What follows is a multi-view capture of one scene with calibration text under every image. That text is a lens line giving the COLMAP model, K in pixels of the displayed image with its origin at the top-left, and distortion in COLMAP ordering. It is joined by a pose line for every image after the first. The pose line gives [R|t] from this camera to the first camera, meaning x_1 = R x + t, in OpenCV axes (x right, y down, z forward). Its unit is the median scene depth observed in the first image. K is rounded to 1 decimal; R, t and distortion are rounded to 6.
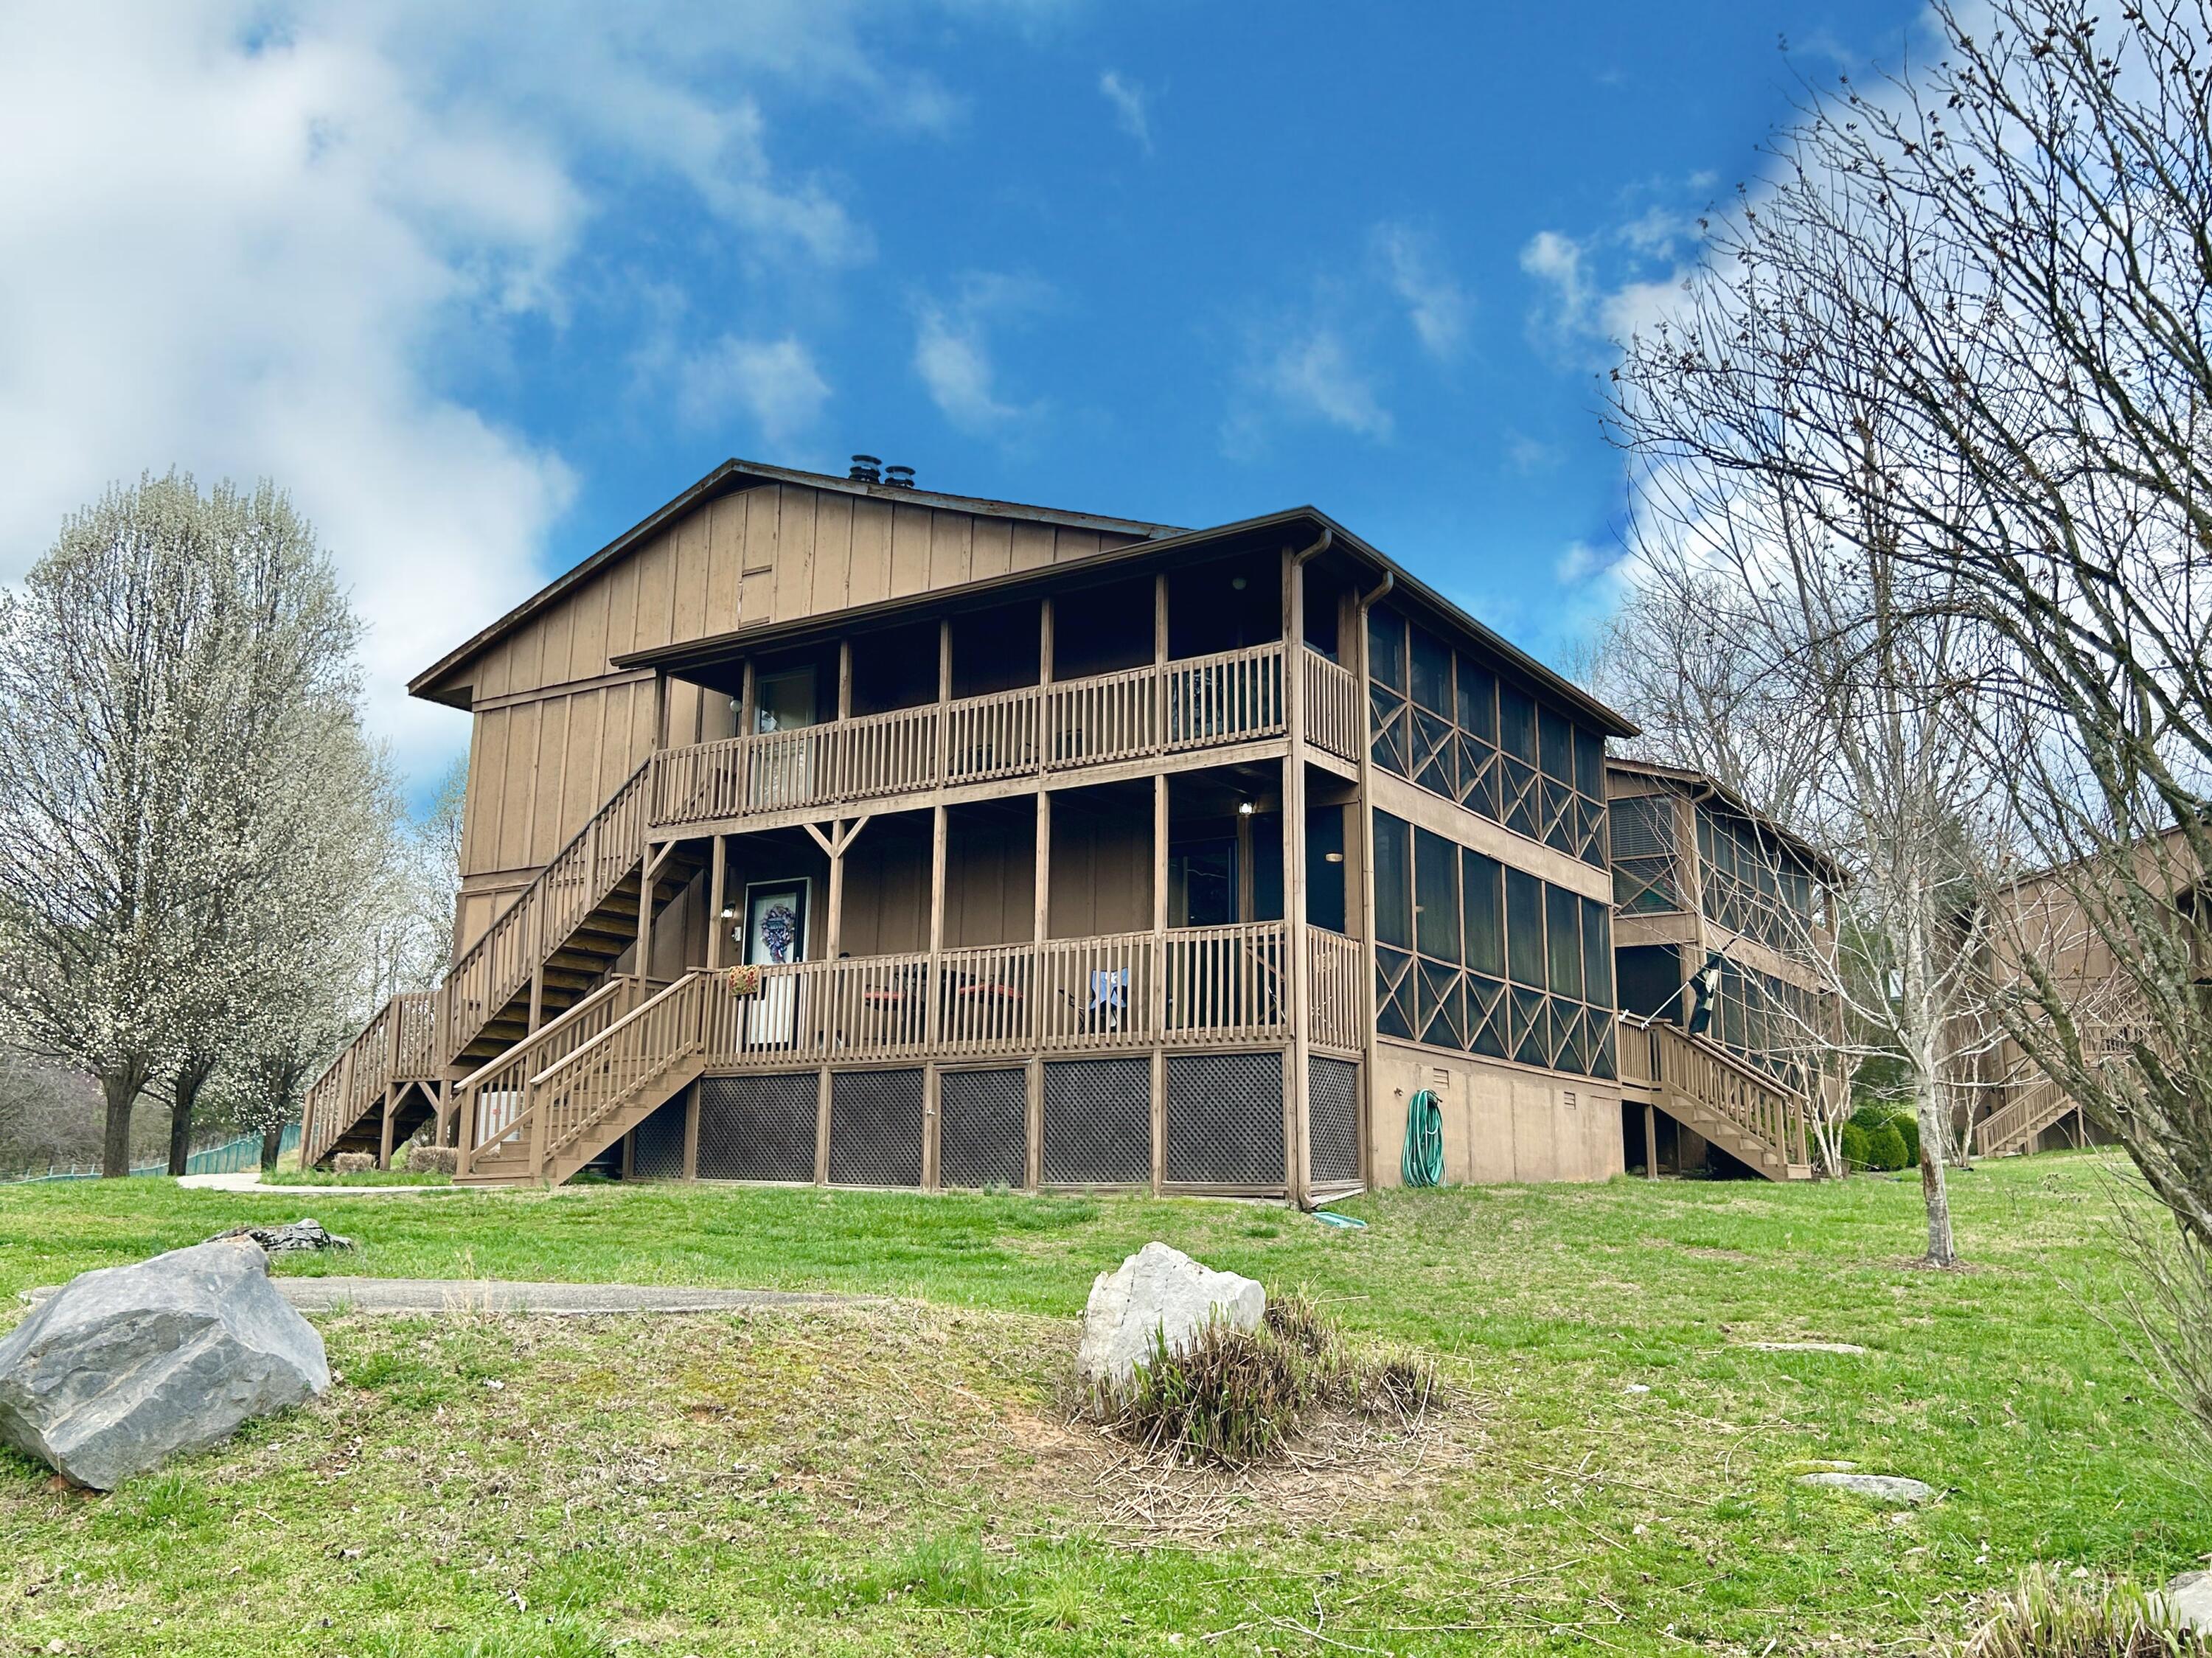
lens RADIAL K [[1861.2, 0, 1106.0], [0, 1861.2, 829.0], [0, 0, 1]] dist [0.009726, 0.001317]
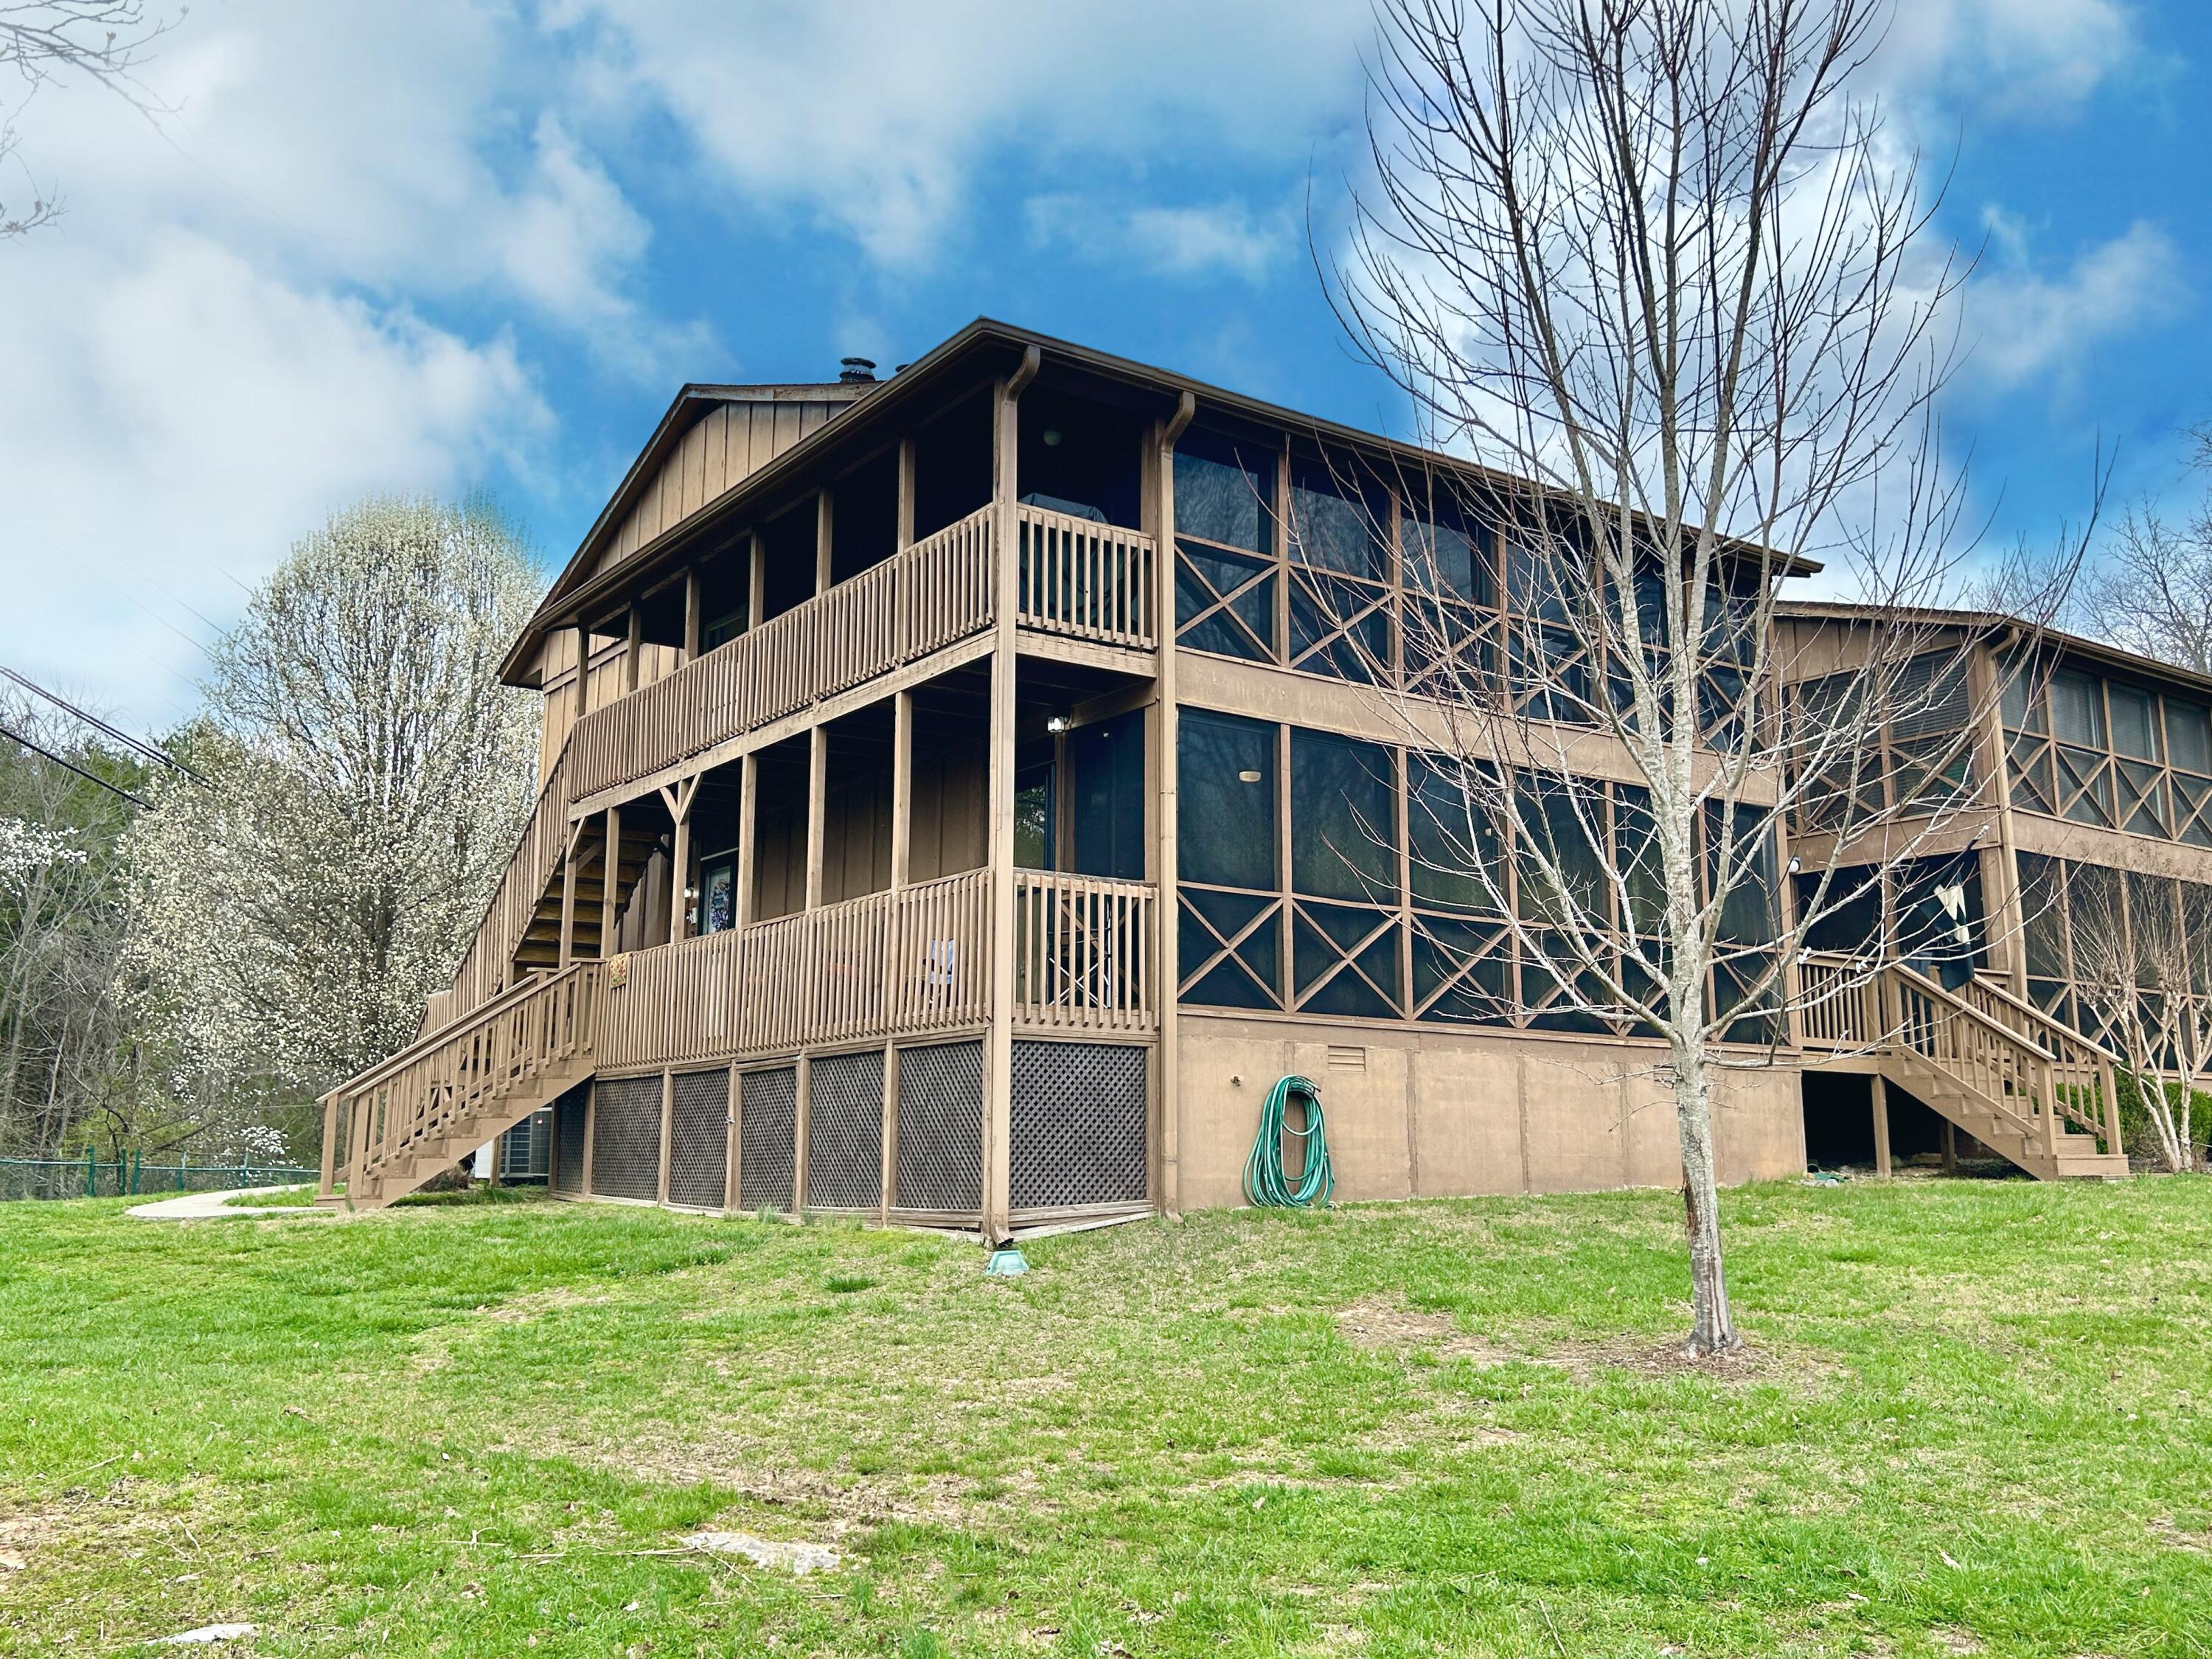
lens RADIAL K [[1951.3, 0, 1106.0], [0, 1951.3, 829.5], [0, 0, 1]] dist [0.004903, 0.003049]
pose [[0.930018, -0.073210, -0.360150, 0.375197], [0.082093, 0.996580, 0.009408, 0.026401], [0.358229, -0.038316, 0.932847, 0.236511]]
